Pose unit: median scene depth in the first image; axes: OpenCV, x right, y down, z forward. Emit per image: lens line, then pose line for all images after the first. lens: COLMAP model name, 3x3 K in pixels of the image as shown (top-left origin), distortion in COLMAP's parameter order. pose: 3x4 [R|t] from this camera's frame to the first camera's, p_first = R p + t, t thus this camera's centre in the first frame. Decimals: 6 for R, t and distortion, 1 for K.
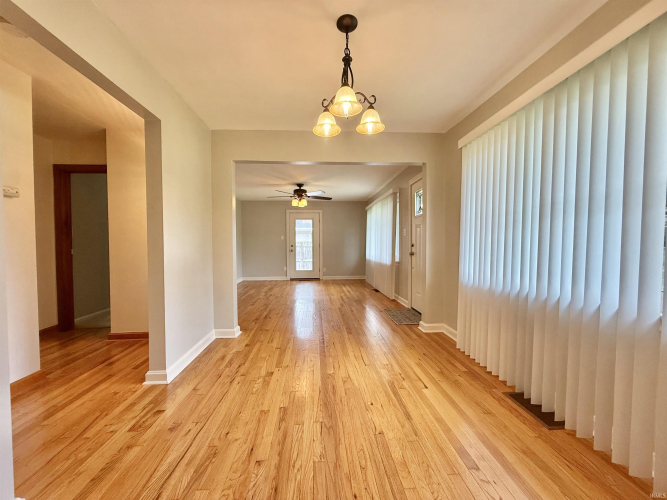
lens RADIAL K [[264.7, 0, 332.4], [0, 264.7, 255.9], [0, 0, 1]] dist [0.000116, -0.000513]
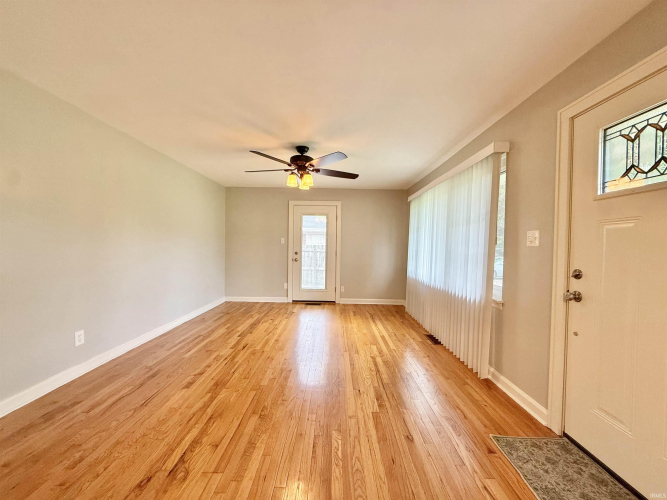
lens RADIAL K [[264.7, 0, 331.3], [0, 264.7, 252.6], [0, 0, 1]] dist [0.000116, -0.000513]
pose [[0.996959, 0.022914, -0.074479, -0.010788], [-0.024180, 0.999577, -0.016140, -0.031162], [0.074078, 0.017892, 0.997092, 0.331062]]
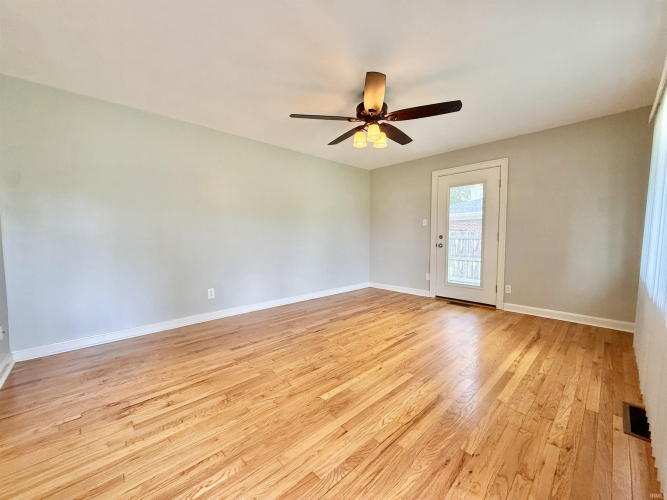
lens RADIAL K [[264.7, 0, 331.7], [0, 264.7, 252.1], [0, 0, 1]] dist [0.000116, -0.000513]
pose [[0.637353, 0.049465, -0.768983, 0.130903], [-0.033455, 0.998773, 0.036518, -0.019258], [0.769845, 0.002451, 0.638226, 0.495282]]
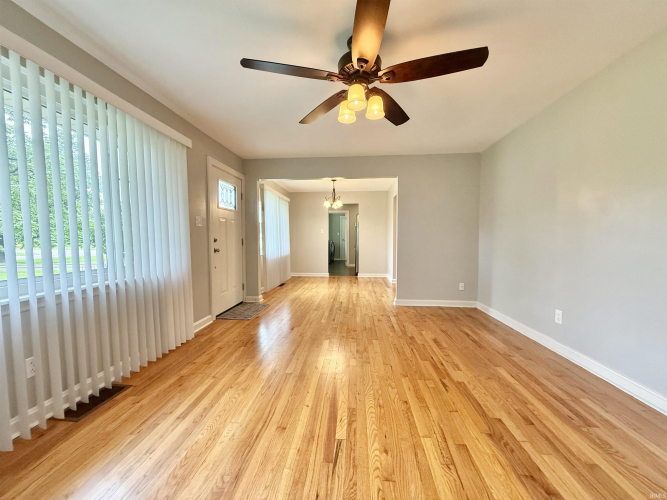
lens RADIAL K [[264.7, 0, 331.9], [0, 264.7, 250.8], [0, 0, 1]] dist [0.000116, -0.000513]
pose [[-0.988326, -0.000928, 0.152352, -0.100532], [0.012667, 0.996019, 0.088238, -0.041739], [-0.151827, 0.089138, -0.984379, 0.974521]]
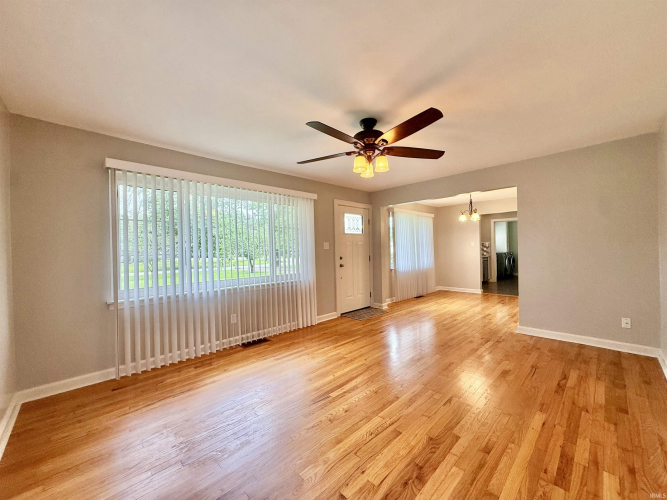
lens RADIAL K [[264.7, 0, 332.3], [0, 264.7, 249.2], [0, 0, 1]] dist [0.000116, -0.000513]
pose [[-0.650055, 0.020211, 0.759619, -0.297590], [0.055600, 0.998232, 0.021021, -0.057388], [-0.757851, 0.055900, -0.650029, 0.978013]]
